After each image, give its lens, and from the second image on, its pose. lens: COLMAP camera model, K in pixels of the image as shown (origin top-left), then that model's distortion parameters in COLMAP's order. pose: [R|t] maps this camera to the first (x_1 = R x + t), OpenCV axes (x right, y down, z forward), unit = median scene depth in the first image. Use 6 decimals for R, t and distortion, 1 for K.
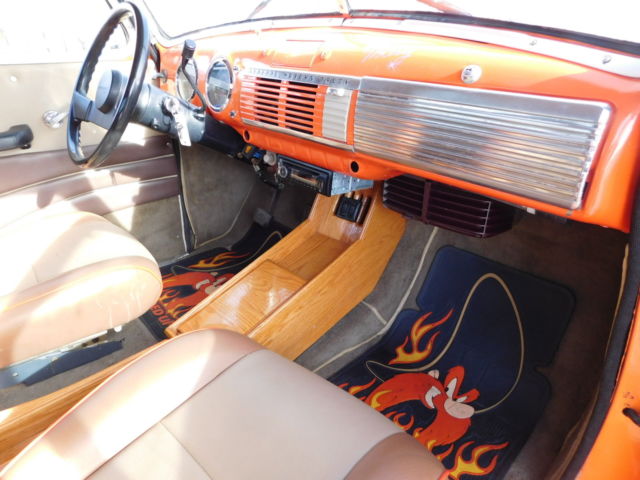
lens RADIAL K [[422.7, 0, 317.2], [0, 422.7, 238.5], [0, 0, 1]] dist [-0.063550, 0.053639]
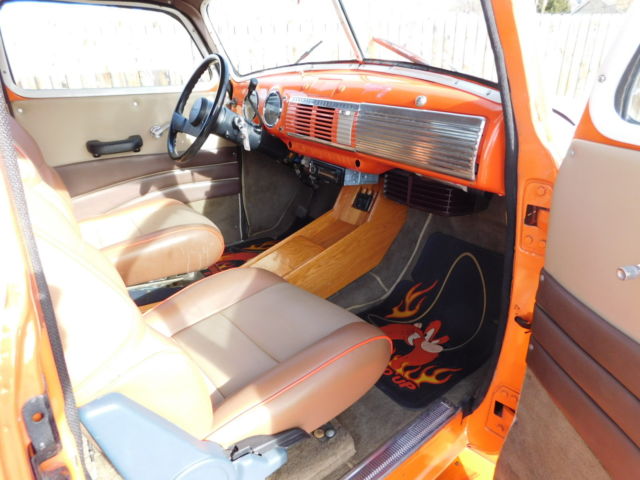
lens RADIAL K [[422.7, 0, 317.2], [0, 422.7, 238.5], [0, 0, 1]] dist [-0.063550, 0.053639]
pose [[0.990658, 0.049247, -0.127169, 0.116660], [-0.057860, 0.996210, -0.064943, 0.152091], [0.123489, 0.071694, 0.989753, -0.354074]]
